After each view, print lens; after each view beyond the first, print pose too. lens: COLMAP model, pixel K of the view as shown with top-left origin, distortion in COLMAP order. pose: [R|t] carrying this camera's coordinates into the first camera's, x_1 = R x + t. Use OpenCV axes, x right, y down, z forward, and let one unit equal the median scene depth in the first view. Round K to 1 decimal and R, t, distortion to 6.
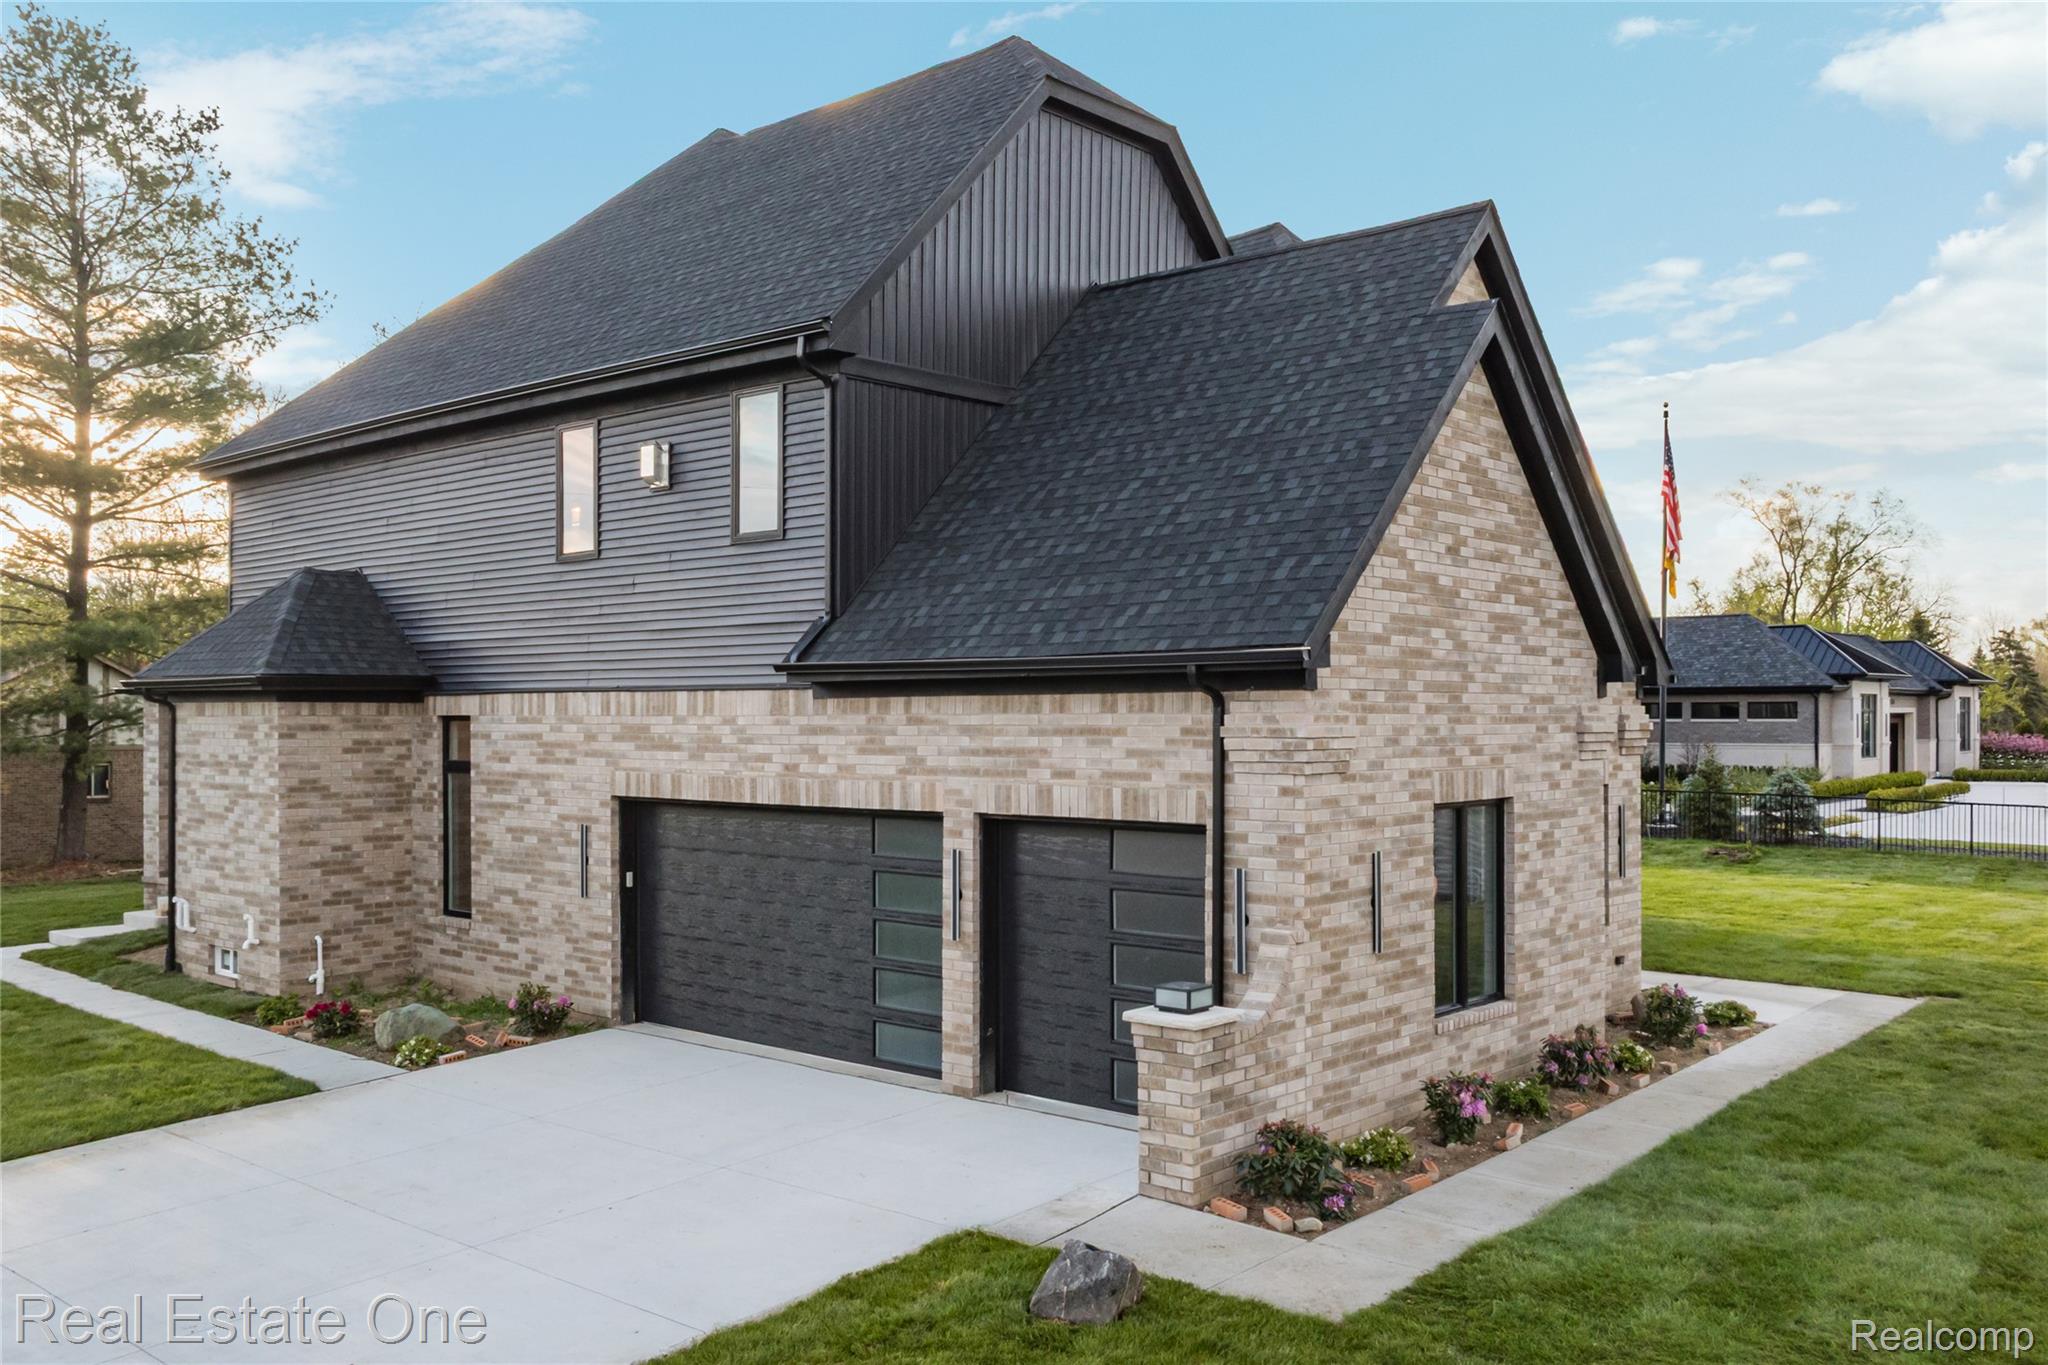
lens RADIAL K [[1736.8, 0, 1045.4], [0, 1736.8, 707.3], [0, 0, 1]] dist [0.010047, -0.094716]
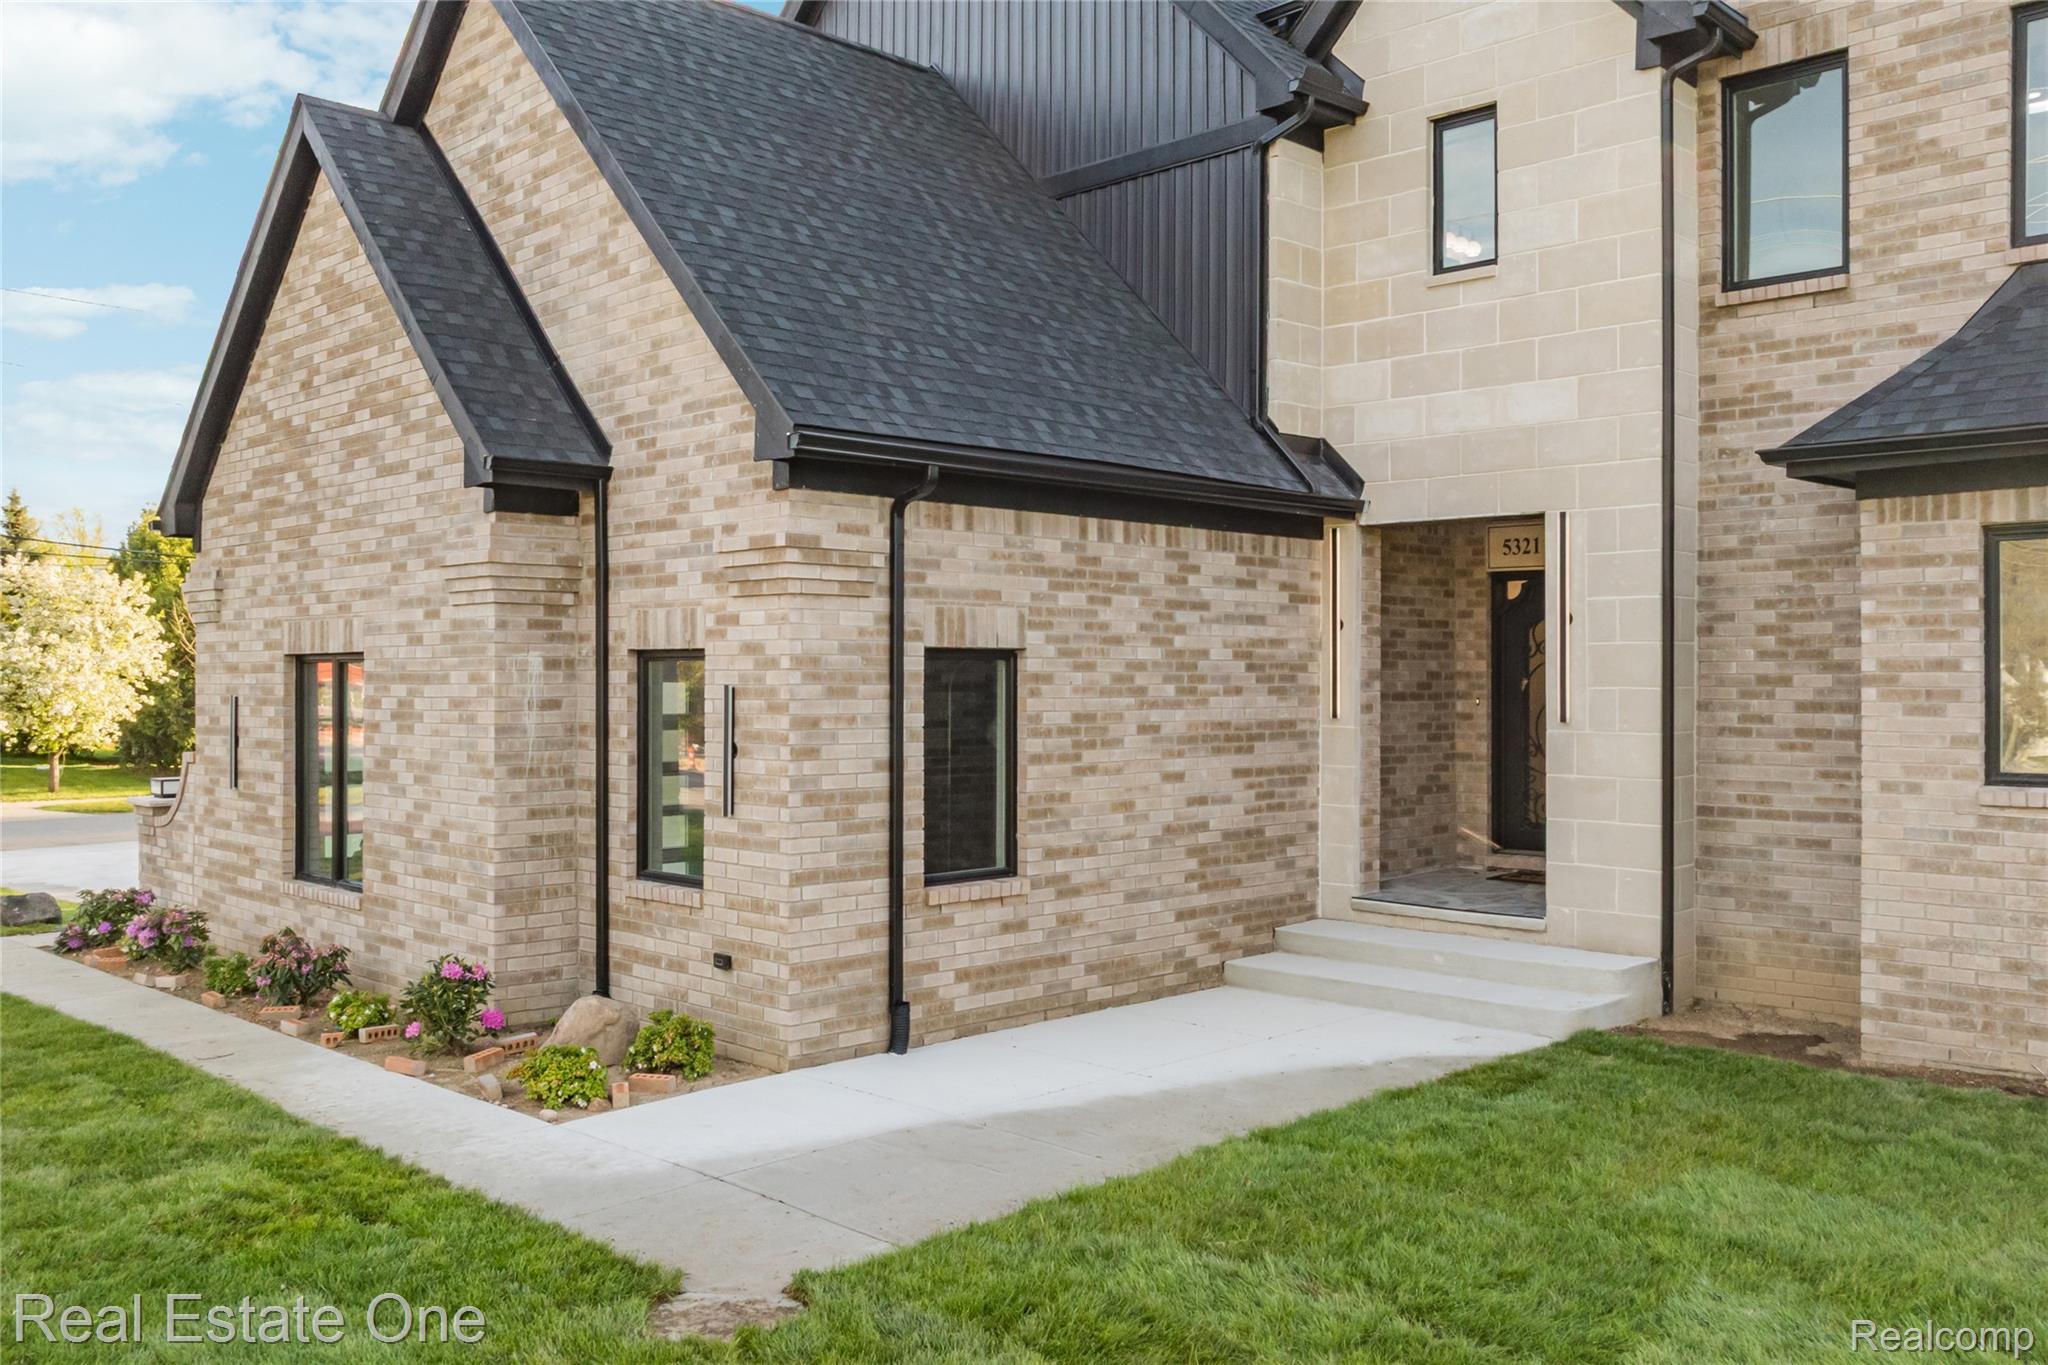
lens RADIAL K [[1728.1, 0, 1041.8], [0, 1728.1, 665.1], [0, 0, 1]] dist [0.003266, -0.071913]
pose [[-0.079607, -0.006352, -0.996806, 1.062168], [0.005117, 0.999964, -0.006781, 0.064940], [0.996813, -0.005641, -0.079572, 1.384225]]
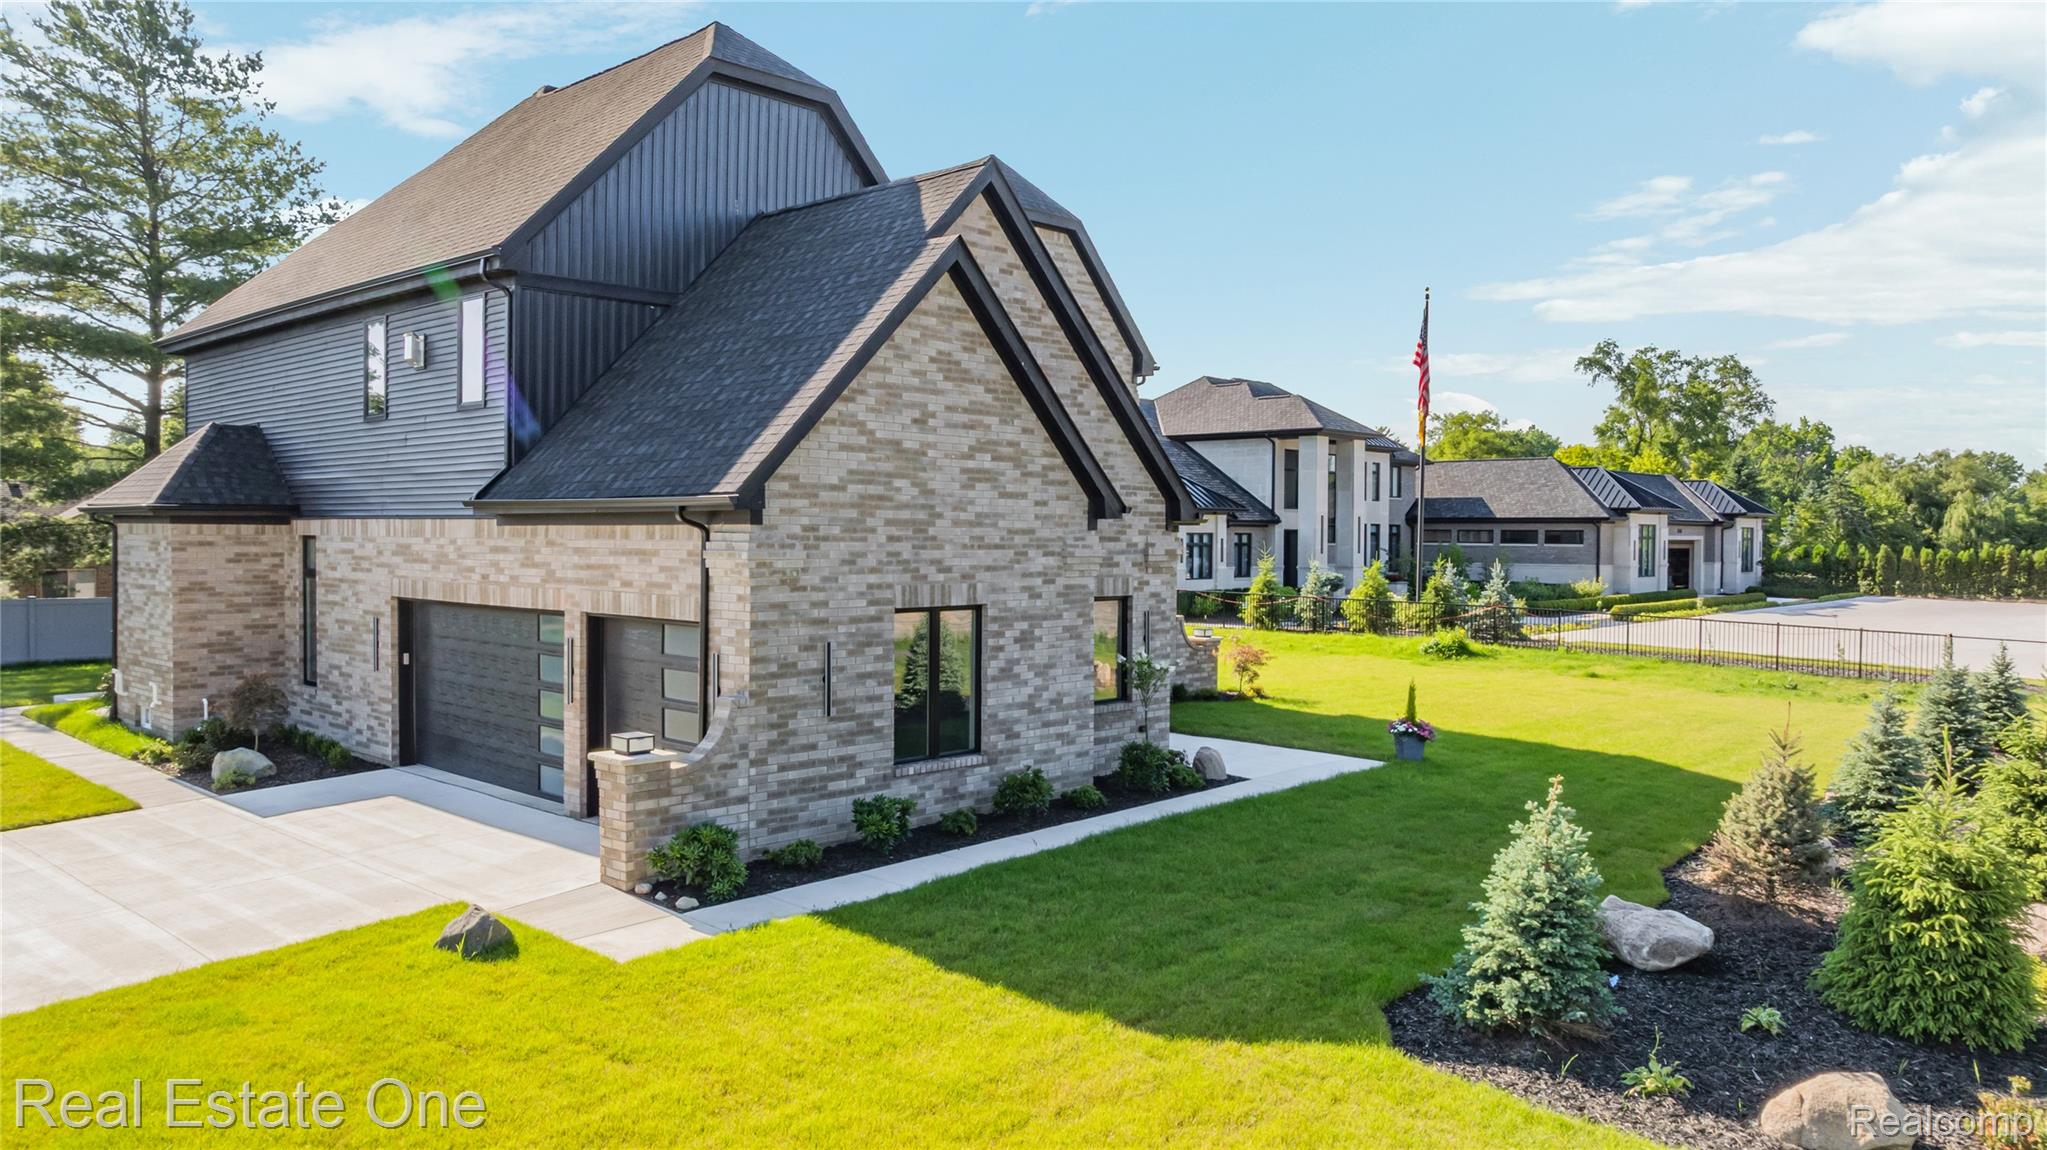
lens RADIAL K [[1445.5, 0, 1037.4], [0, 1445.5, 561.6], [0, 0, 1]] dist [-0.003503, -0.051403]
pose [[0.999476, 0.009521, -0.030928, 0.341705], [-0.008783, 0.999675, 0.023917, -0.008462], [0.031145, -0.023633, 0.999235, -0.118230]]
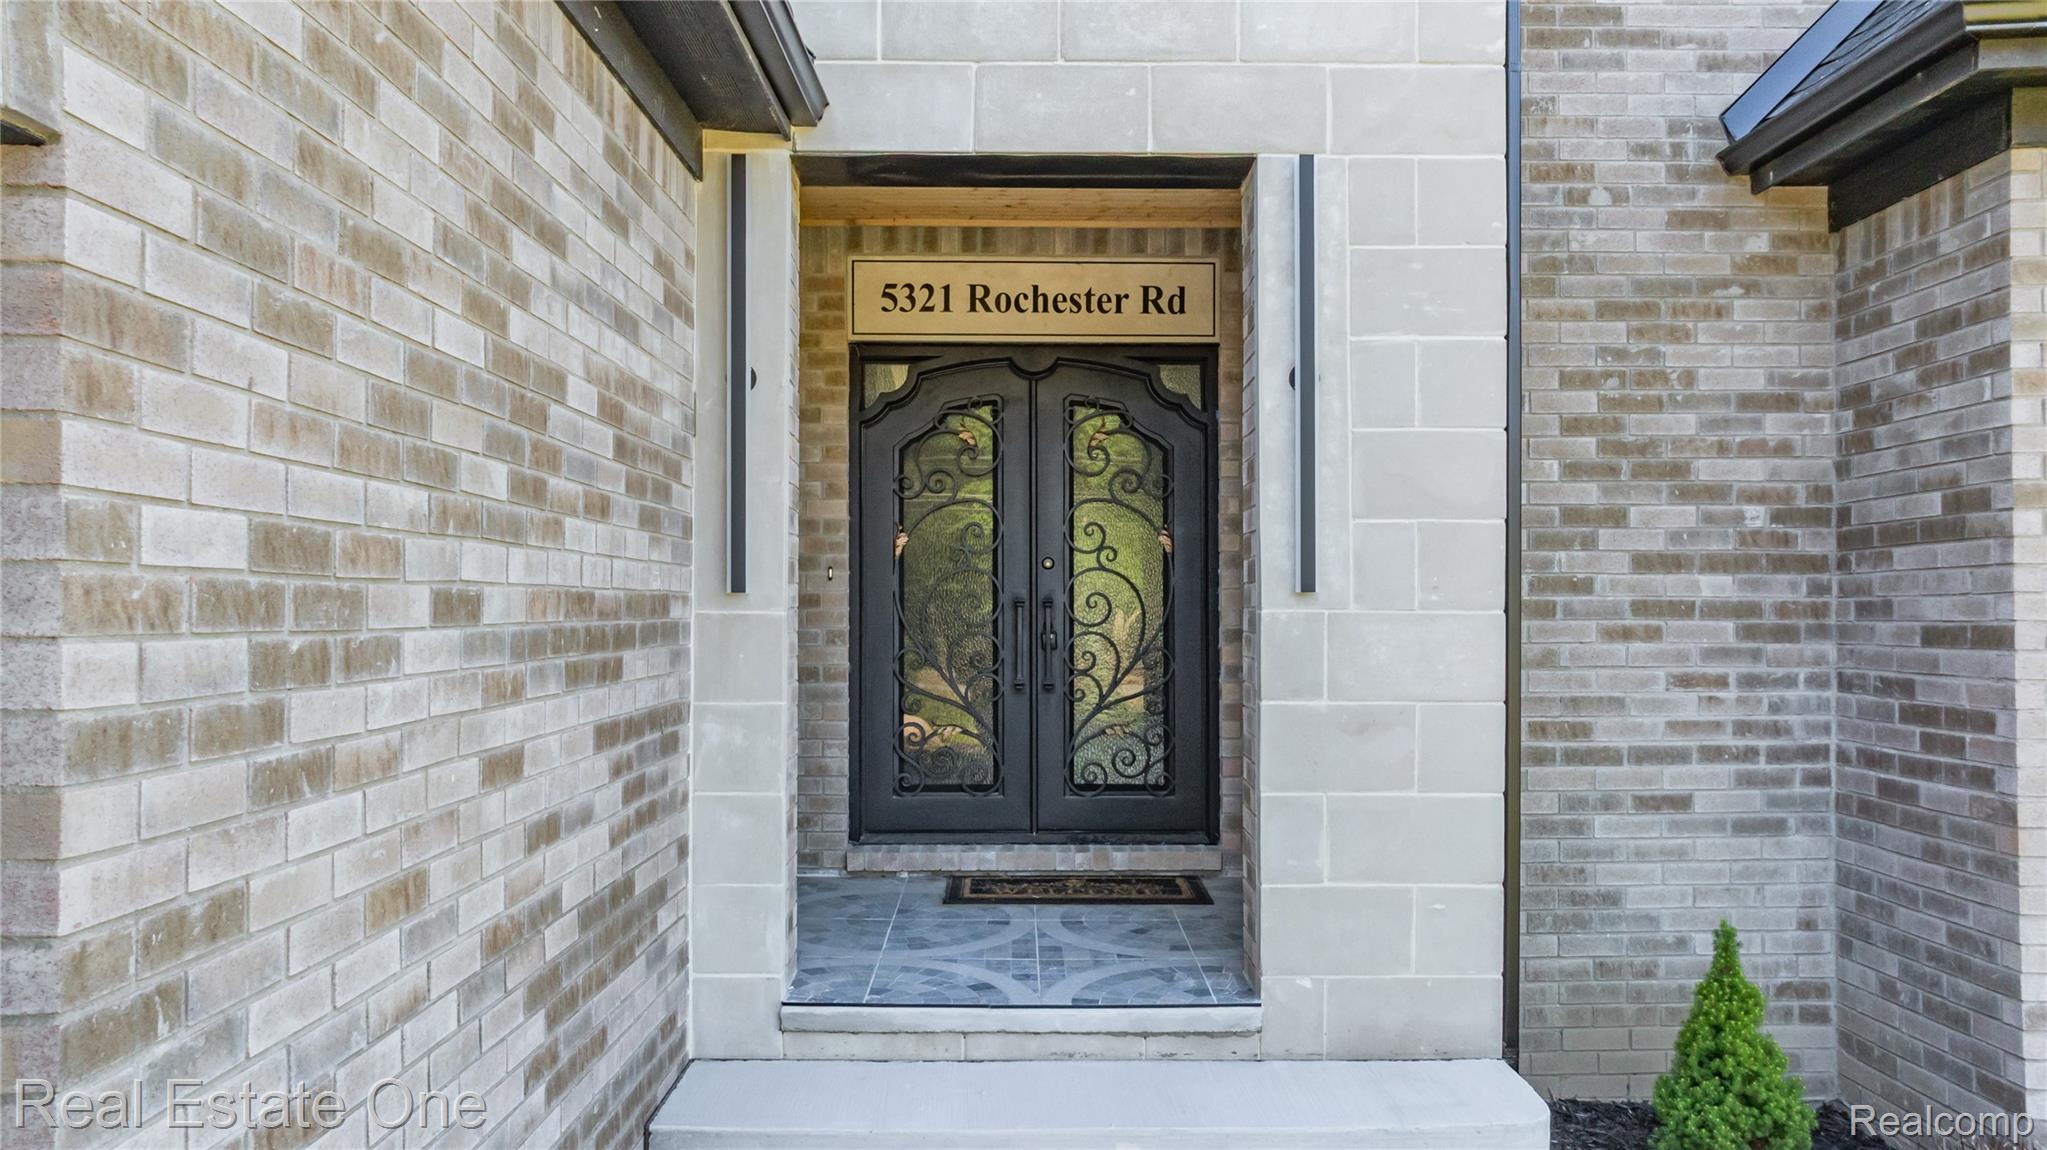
lens RADIAL K [[1452.9, 0, 1001.5], [0, 1452.9, 595.9], [0, 0, 1]] dist [-0.026433, -0.000342]
pose [[0.640319, -0.005011, -0.768093, 0.461423], [0.003596, 0.999987, -0.003525, 0.088523], [0.768101, -0.000505, 0.640329, 1.304085]]
